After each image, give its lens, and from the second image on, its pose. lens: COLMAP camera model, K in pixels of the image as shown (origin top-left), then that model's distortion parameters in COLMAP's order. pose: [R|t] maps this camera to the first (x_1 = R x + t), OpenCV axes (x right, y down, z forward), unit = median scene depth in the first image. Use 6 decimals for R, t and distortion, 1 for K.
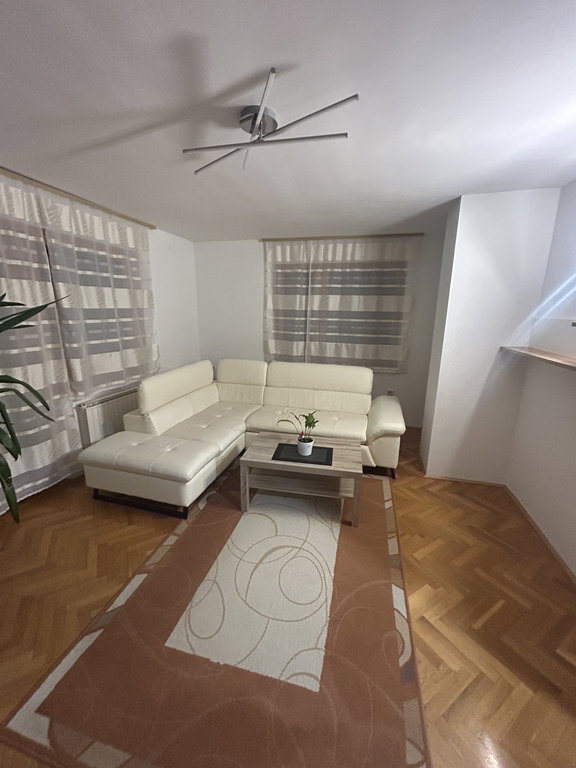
lens RADIAL K [[310.2, 0, 295.3], [0, 310.2, 382.6], [0, 0, 1]] dist [-0.000592, 0.000724]
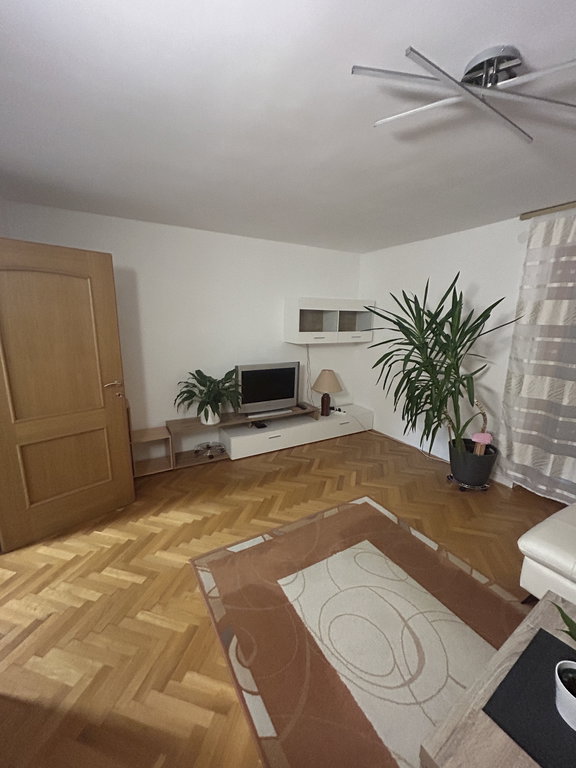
lens RADIAL K [[310.2, 0, 294.1], [0, 310.2, 384.0], [0, 0, 1]] dist [-0.000592, 0.000724]
pose [[-0.718837, 0.121515, -0.684476, 0.760411], [-0.186098, 0.915033, 0.357885, -0.333884], [0.669807, 0.384640, -0.635146, 1.359266]]
